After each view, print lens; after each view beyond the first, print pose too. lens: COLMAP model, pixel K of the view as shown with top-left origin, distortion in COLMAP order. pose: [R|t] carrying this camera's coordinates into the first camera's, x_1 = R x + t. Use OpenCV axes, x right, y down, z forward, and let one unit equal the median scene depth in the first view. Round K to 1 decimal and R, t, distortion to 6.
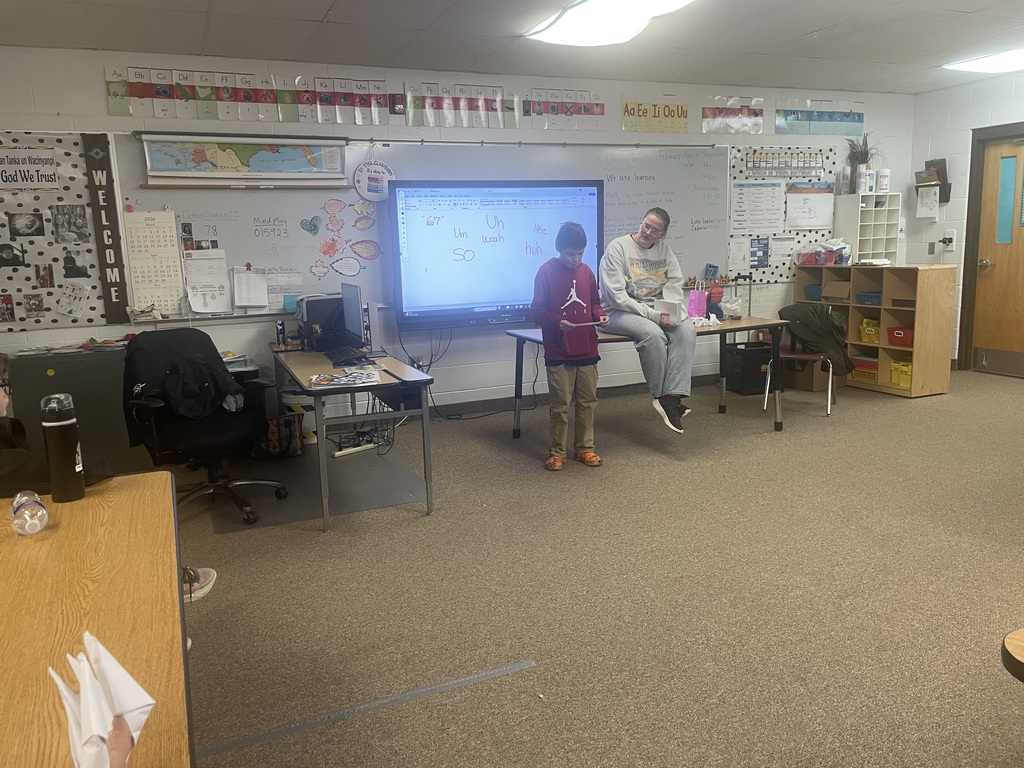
lens RADIAL K [[767.4, 0, 504.4], [0, 767.4, 376.7], [0, 0, 1]] dist [0.088112, -0.112332]
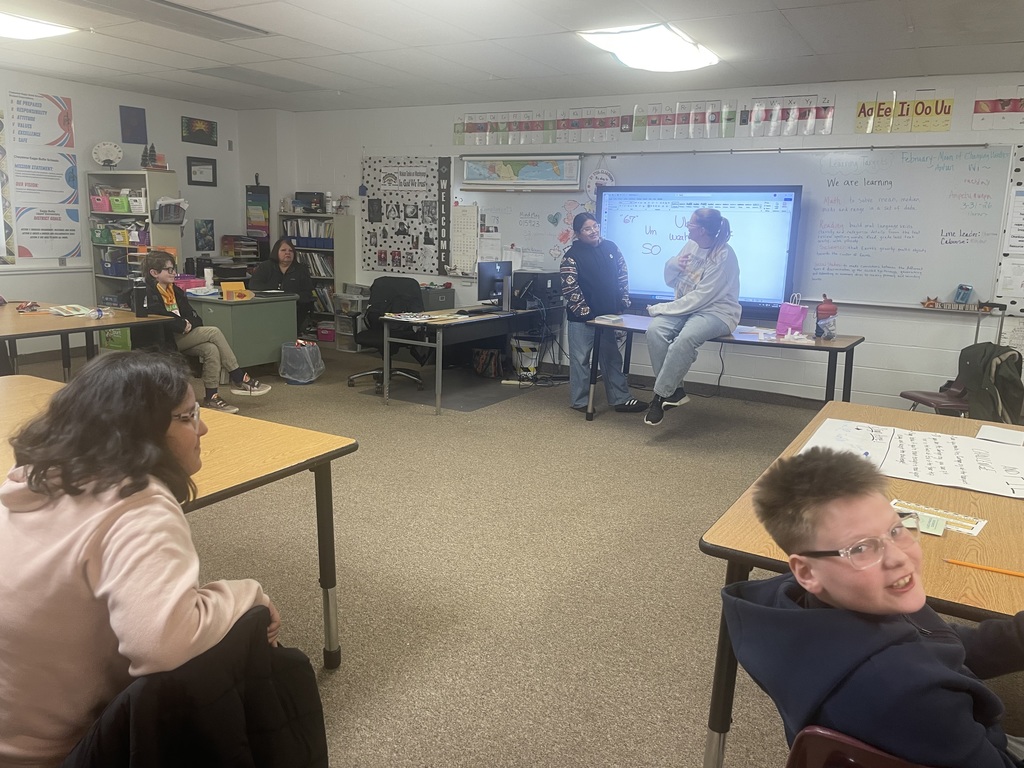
lens RADIAL K [[767.4, 0, 515.3], [0, 767.4, 376.9], [0, 0, 1]] dist [0.088112, -0.112332]
pose [[0.603745, 0.205619, -0.770203, 0.837823], [-0.188939, 0.975543, 0.112333, -0.067378], [0.774464, 0.077701, 0.627828, 0.127333]]
